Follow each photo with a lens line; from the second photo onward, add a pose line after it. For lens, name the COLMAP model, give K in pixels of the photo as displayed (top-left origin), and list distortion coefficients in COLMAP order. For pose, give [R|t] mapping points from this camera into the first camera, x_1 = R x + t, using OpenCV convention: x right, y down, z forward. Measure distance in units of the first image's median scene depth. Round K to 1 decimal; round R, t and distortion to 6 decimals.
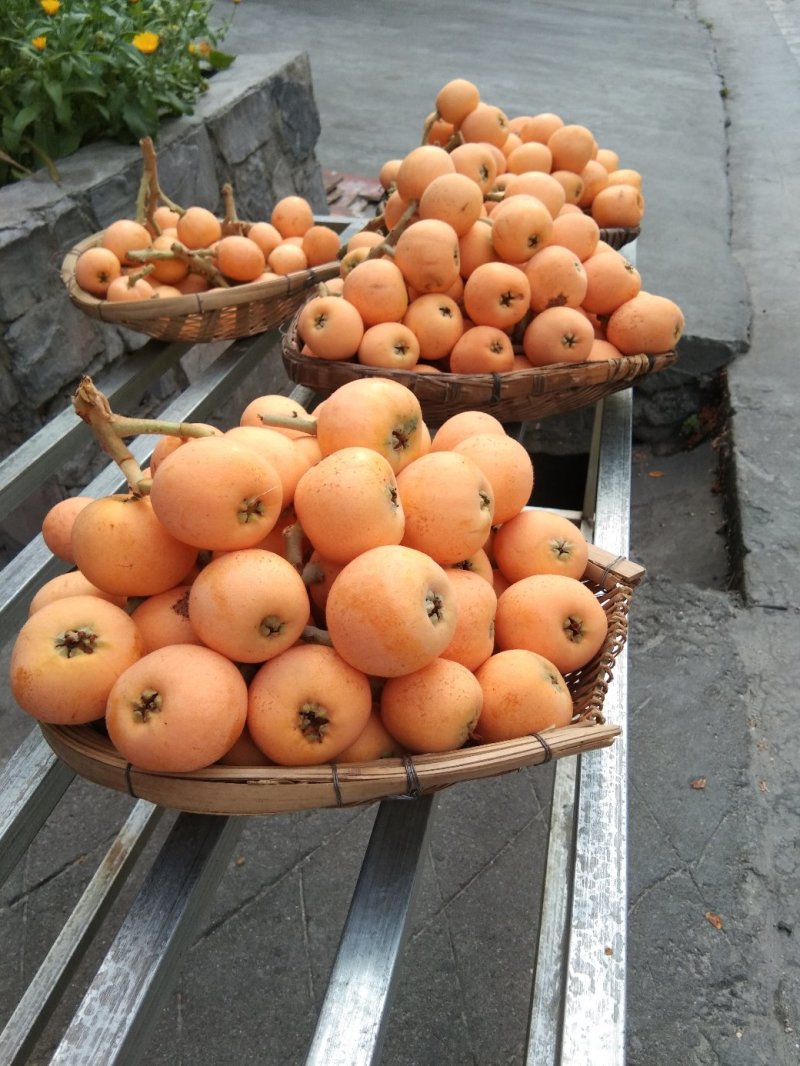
lens RADIAL K [[862.9, 0, 401.2], [0, 862.9, 535.6], [0, 0, 1]] dist [0.025831, -0.040466]
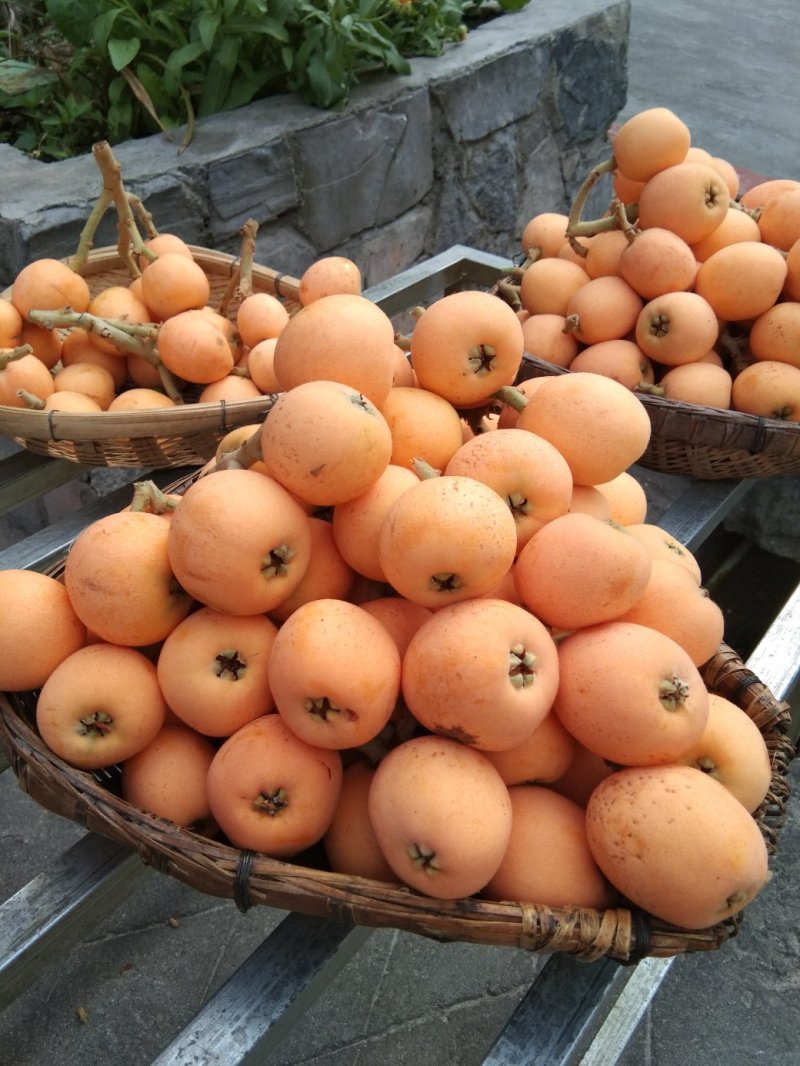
lens RADIAL K [[862.9, 0, 398.4], [0, 862.9, 530.8], [0, 0, 1]] dist [0.025831, -0.040466]
pose [[0.896898, 0.304888, -0.320338, 0.111381], [-0.281717, 0.952267, 0.117574, -0.174331], [0.340894, -0.015207, 0.939979, 0.248645]]
